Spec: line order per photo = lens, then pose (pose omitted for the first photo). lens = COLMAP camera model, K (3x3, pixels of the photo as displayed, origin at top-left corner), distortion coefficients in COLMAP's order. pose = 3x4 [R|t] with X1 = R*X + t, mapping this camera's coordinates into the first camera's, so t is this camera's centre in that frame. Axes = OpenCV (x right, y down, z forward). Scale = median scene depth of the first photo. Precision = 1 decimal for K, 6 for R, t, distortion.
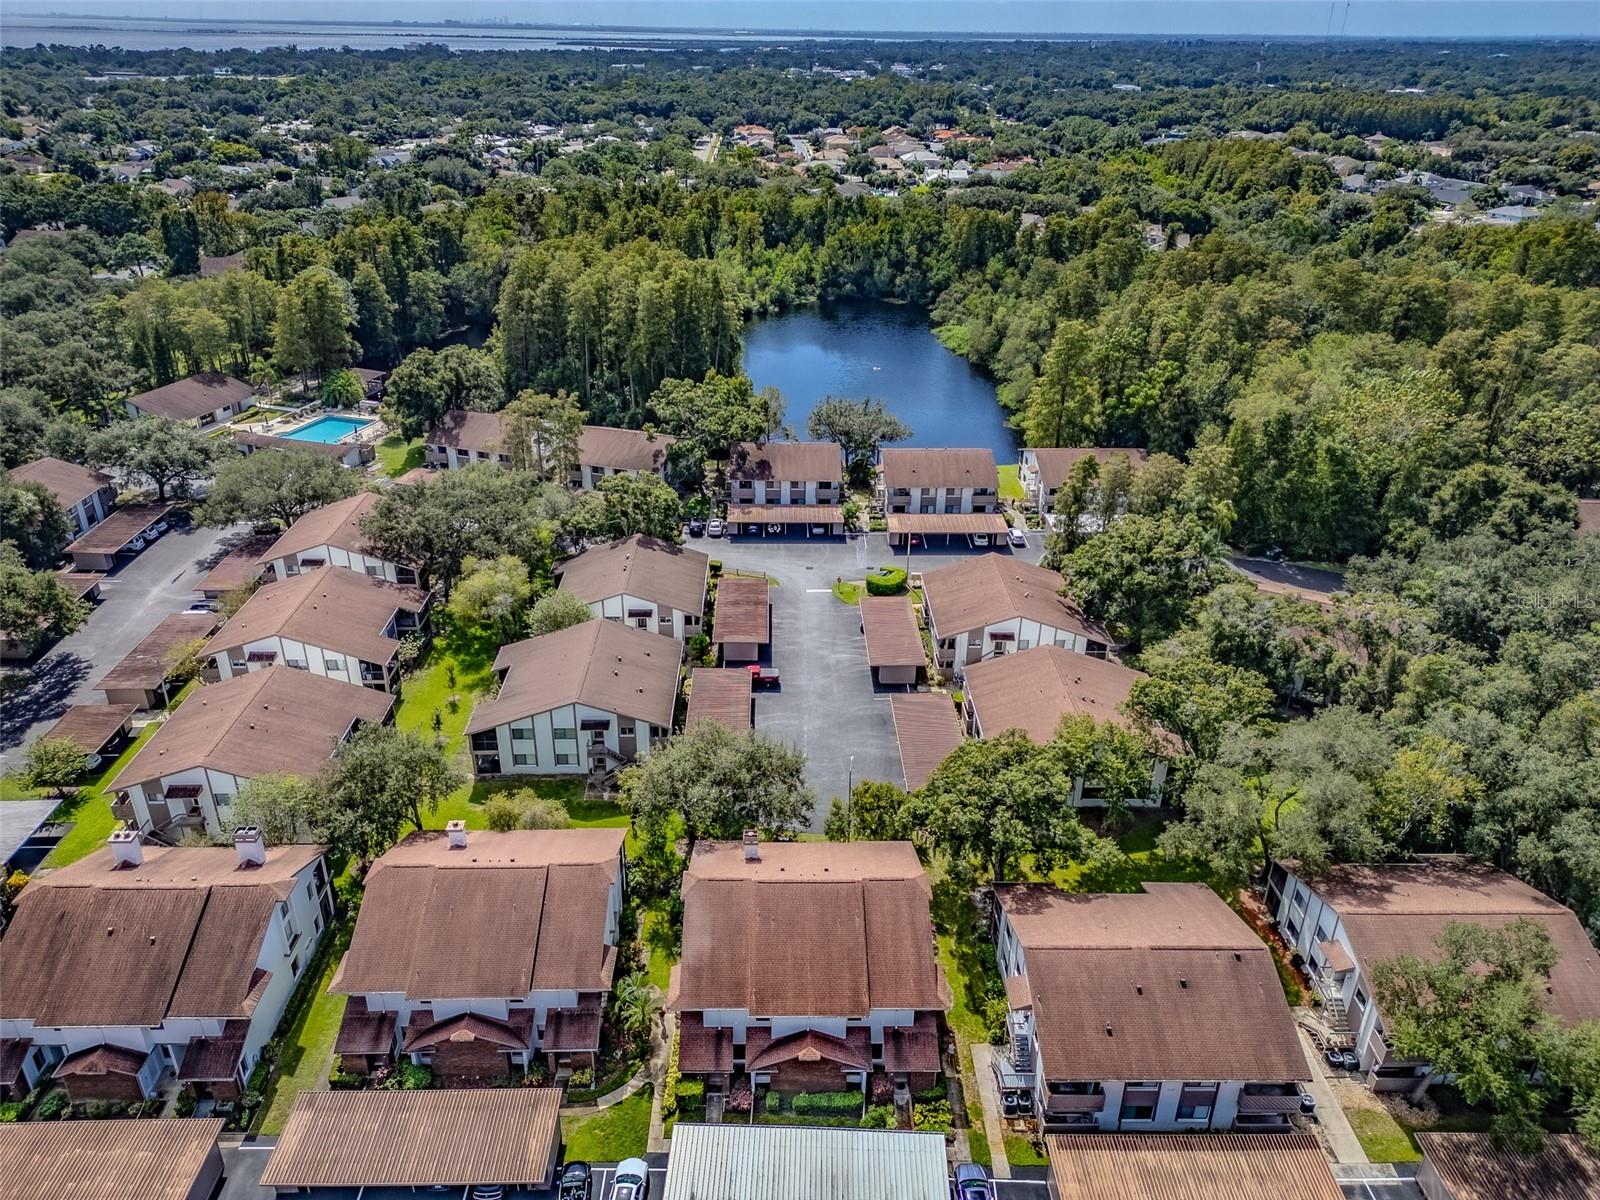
lens RADIAL K [[1115.8, 0, 800.5], [0, 1115.8, 592.8], [0, 0, 1]] dist [0.084116, -0.084876]
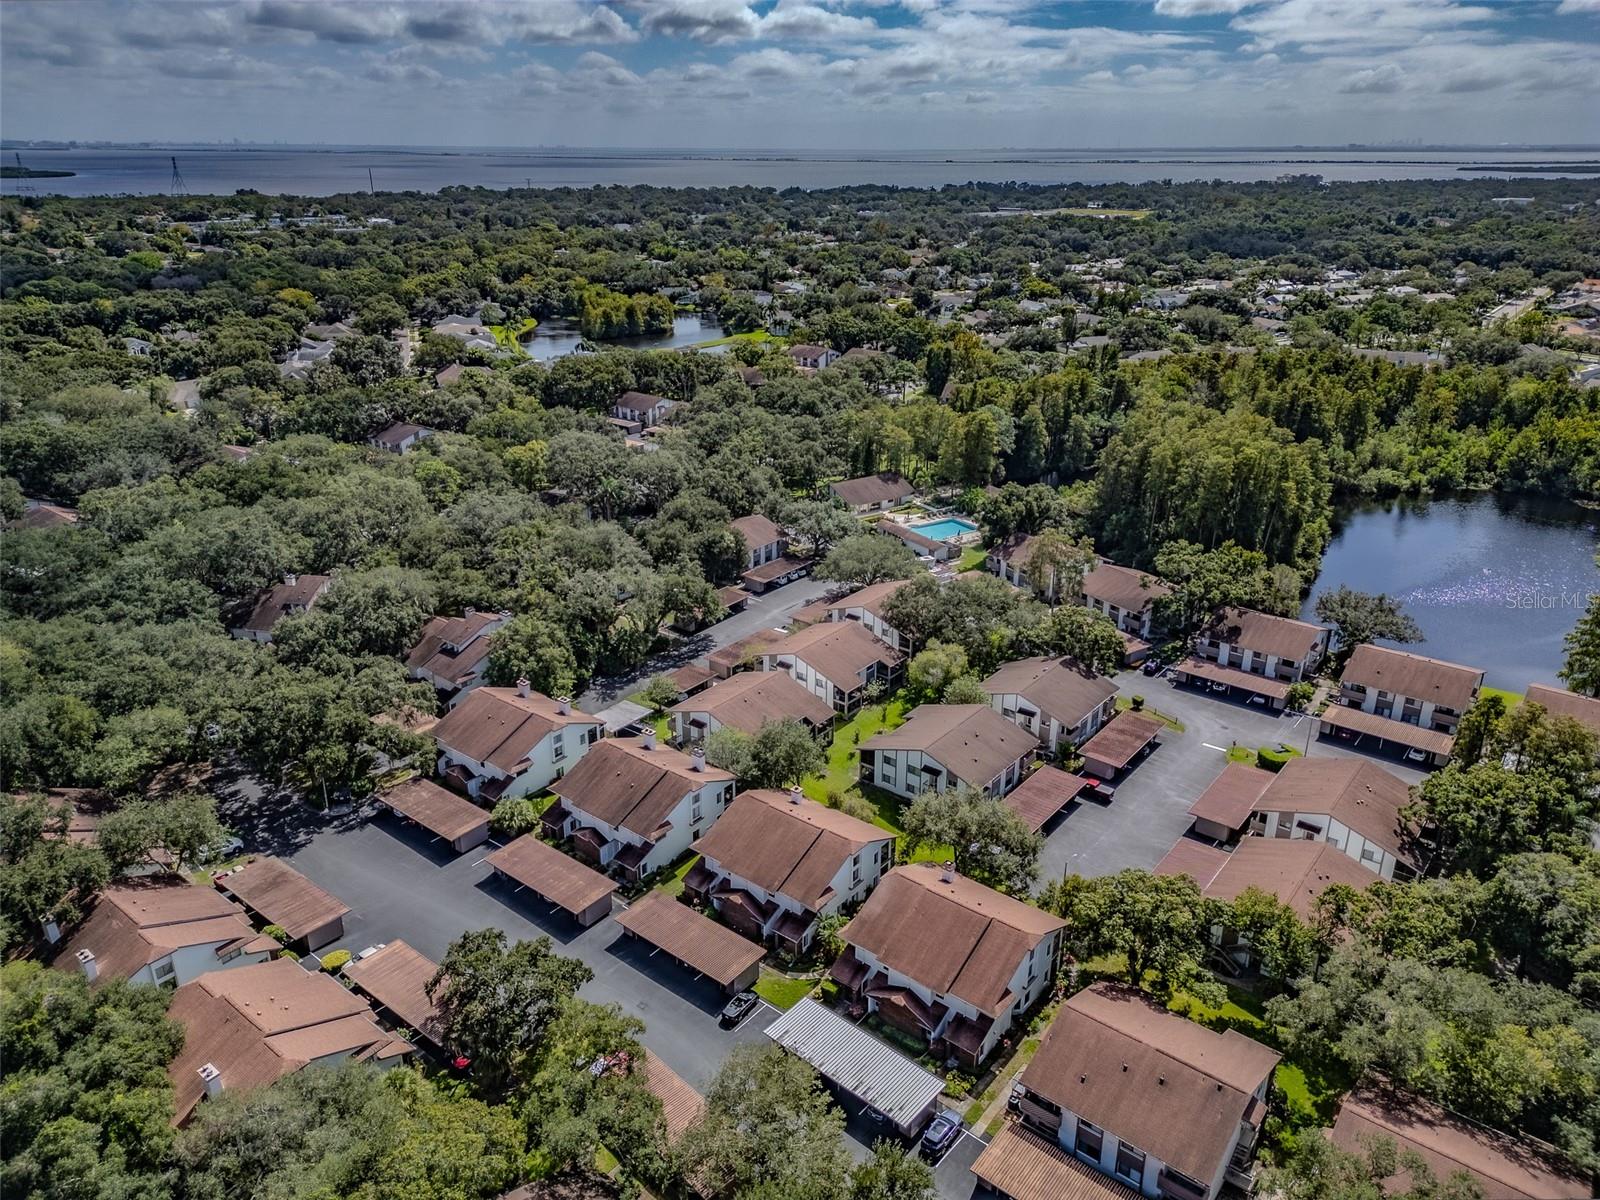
lens RADIAL K [[1115.8, 0, 800.5], [0, 1115.8, 592.8], [0, 0, 1]] dist [0.084116, -0.084876]
pose [[0.769855, 0.223432, -0.597831, 0.314086], [-0.277745, 0.960654, 0.001367, -0.034352], [0.574614, 0.164992, 0.801621, -0.165521]]
